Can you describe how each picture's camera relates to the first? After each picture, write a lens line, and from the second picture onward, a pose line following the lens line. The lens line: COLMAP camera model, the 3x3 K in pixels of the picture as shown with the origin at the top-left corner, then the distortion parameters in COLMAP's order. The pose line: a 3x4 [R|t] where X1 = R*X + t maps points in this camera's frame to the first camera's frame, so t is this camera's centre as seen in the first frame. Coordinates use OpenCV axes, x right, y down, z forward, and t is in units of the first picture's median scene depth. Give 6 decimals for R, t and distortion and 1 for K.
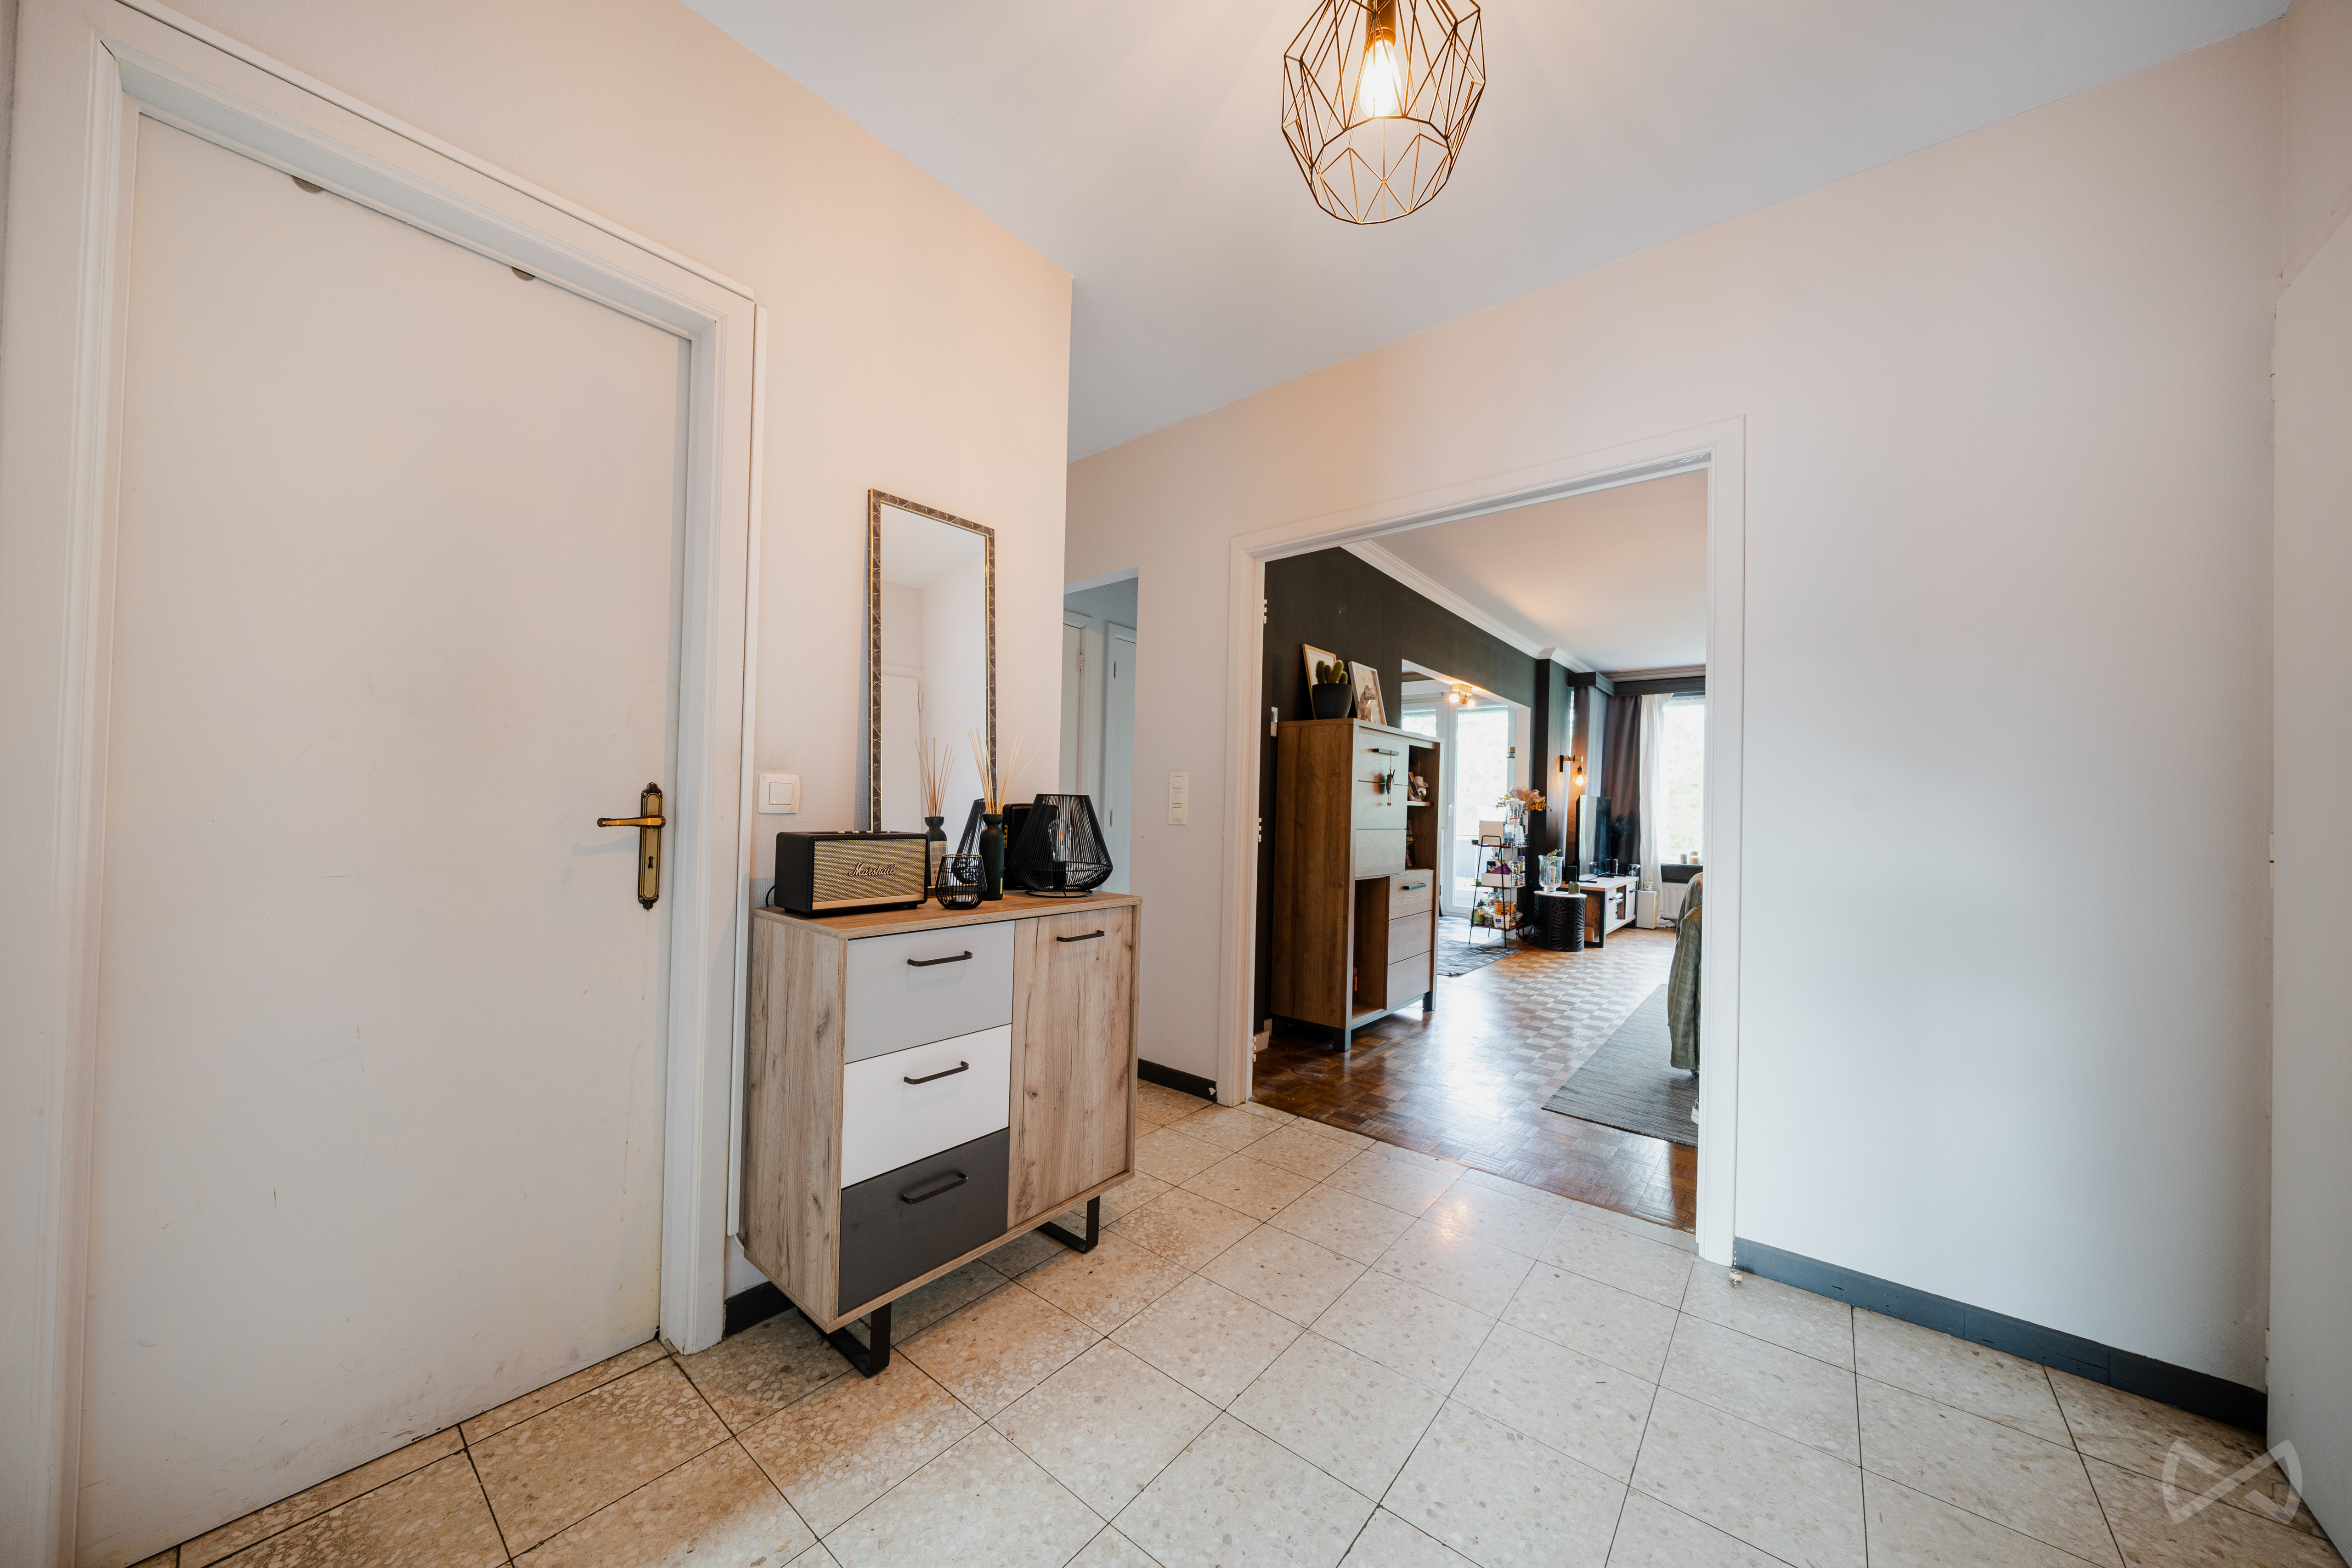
lens RADIAL K [[798.0, 0, 1173.2], [0, 798.0, 792.4], [0, 0, 1]] dist [0.000225, -0.000034]
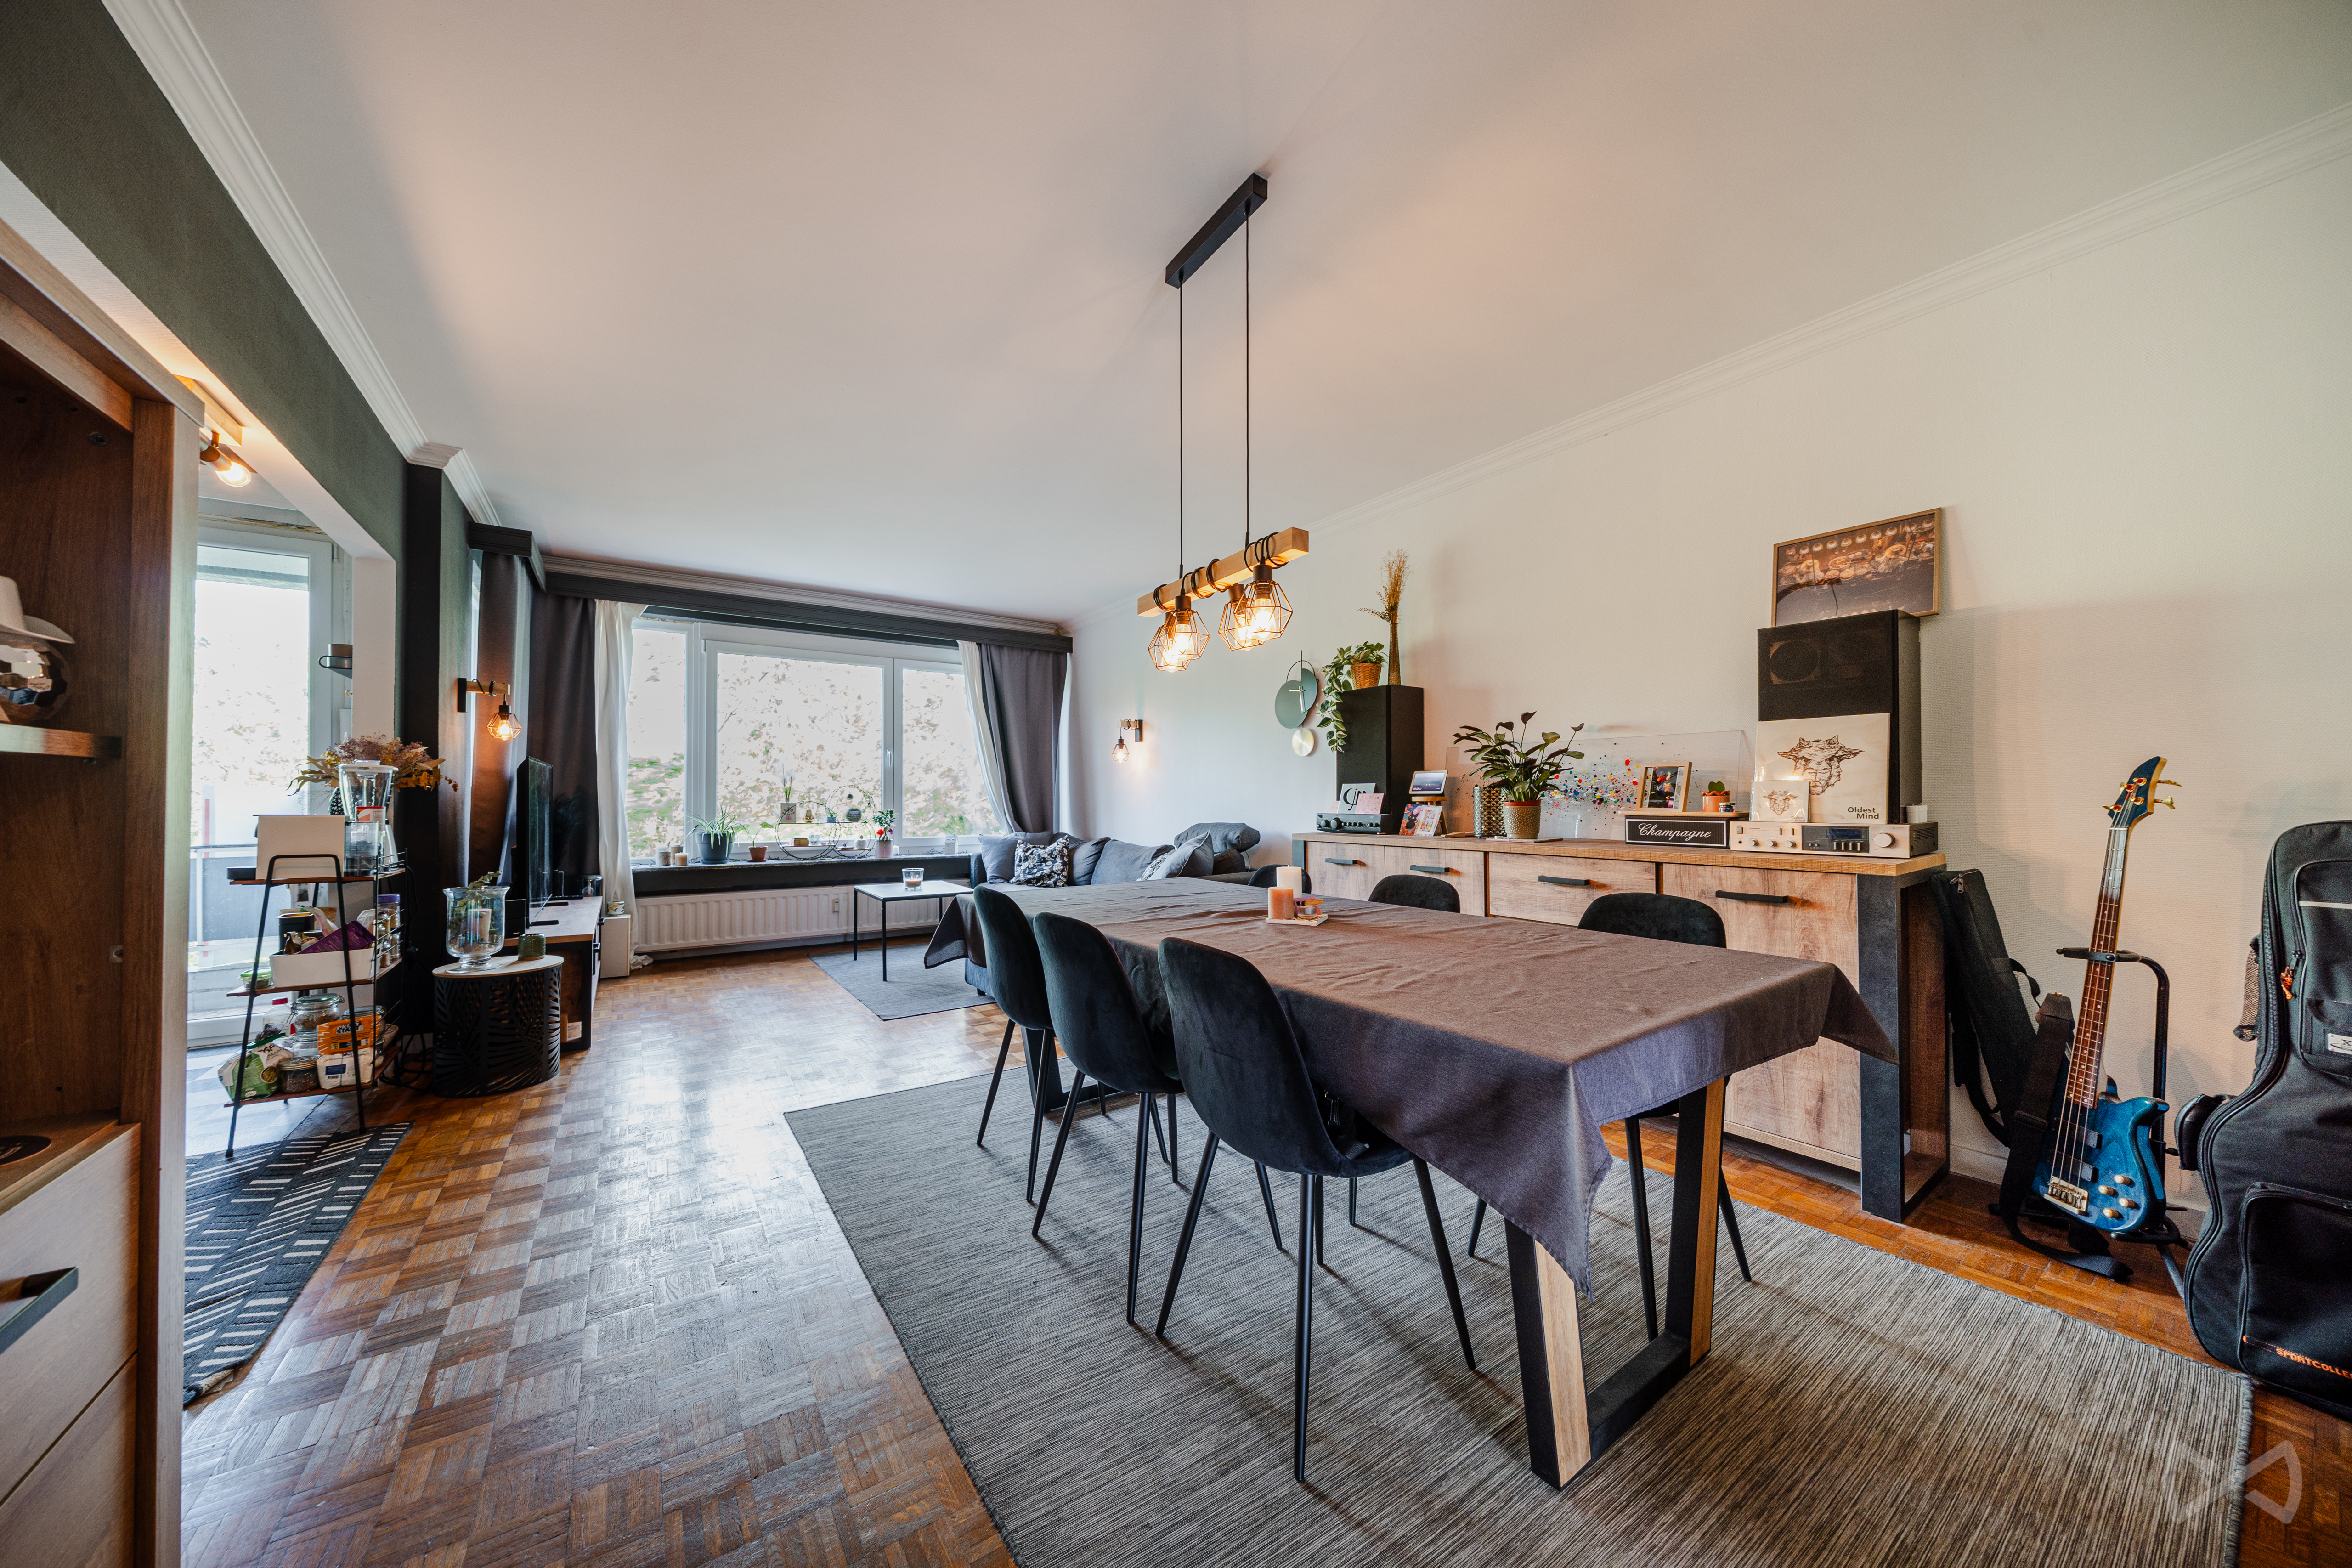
lens RADIAL K [[798.0, 0, 1173.2], [0, 798.0, 792.4], [0, 0, 1]] dist [0.000225, -0.000034]
pose [[0.285136, -0.018203, 0.958314, 0.137407], [-0.008271, 0.999736, 0.021451, 0.011184], [-0.958451, -0.014043, 0.284910, 0.447703]]
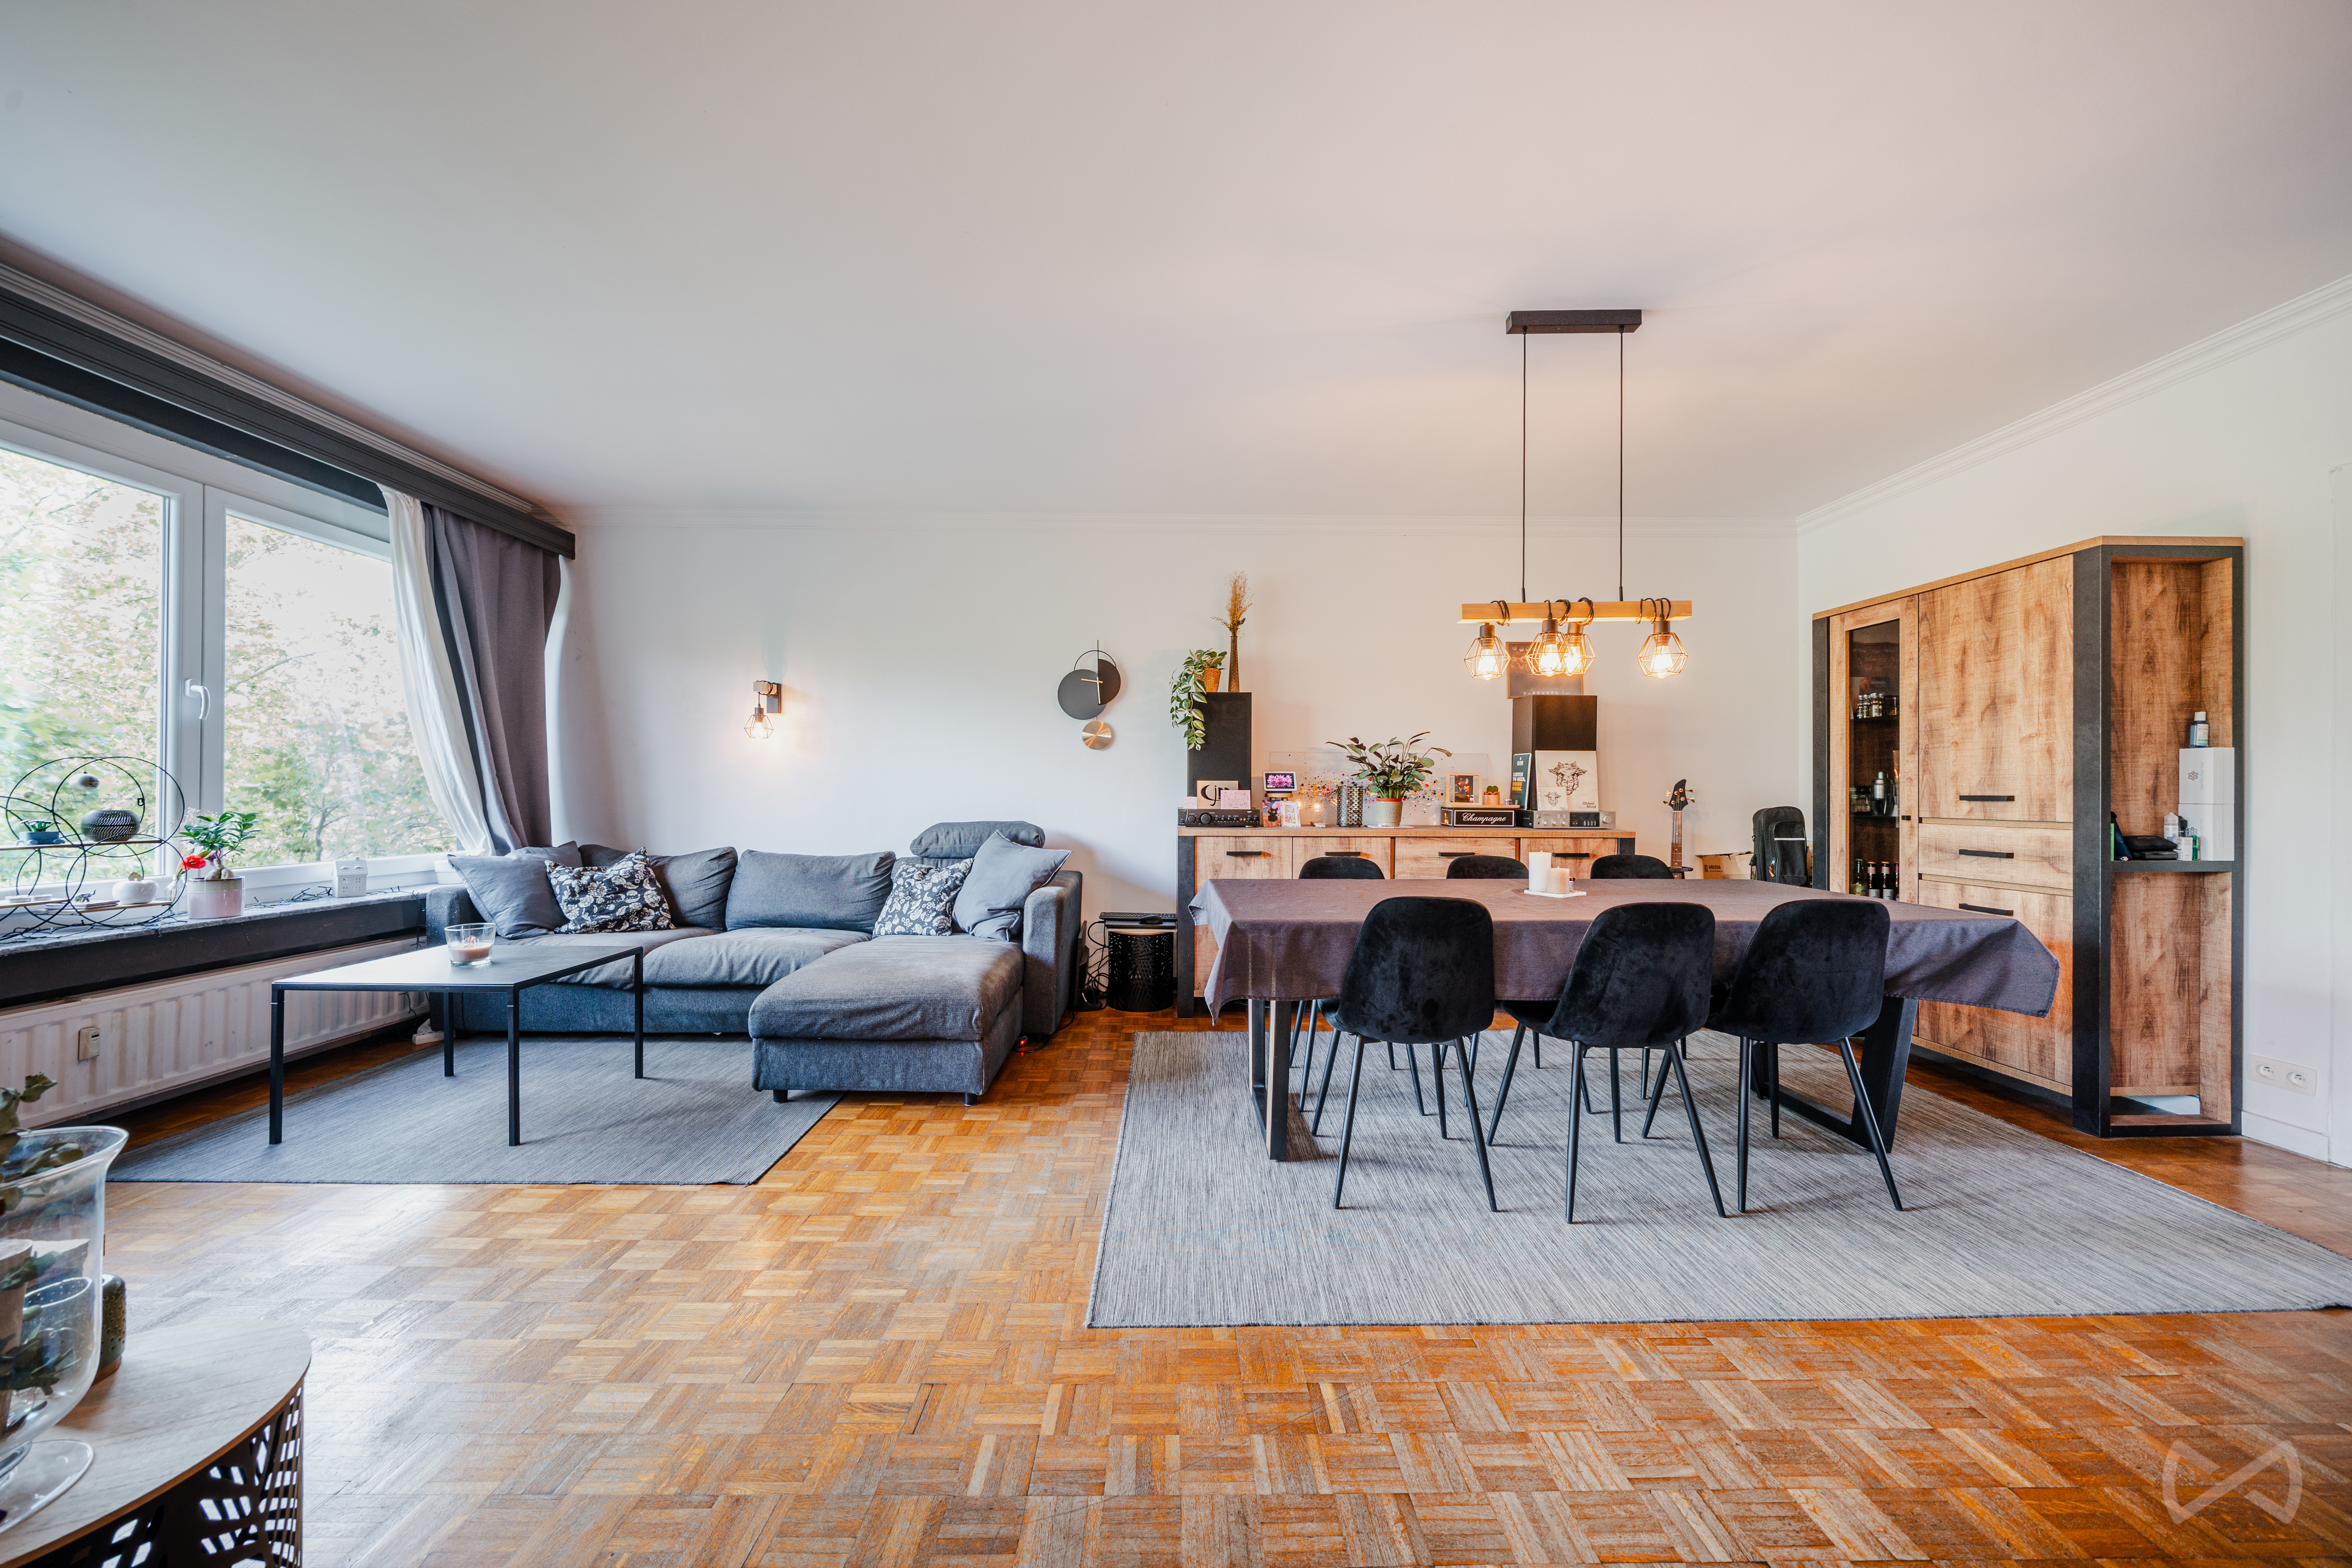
lens RADIAL K [[798.0, 0, 1173.2], [0, 798.0, 792.4], [0, 0, 1]] dist [0.000225, -0.000034]
pose [[-0.638723, -0.028437, 0.768911, 0.262306], [-0.034848, 0.999361, 0.008013, 0.020444], [-0.768647, -0.021677, -0.639305, 0.861543]]
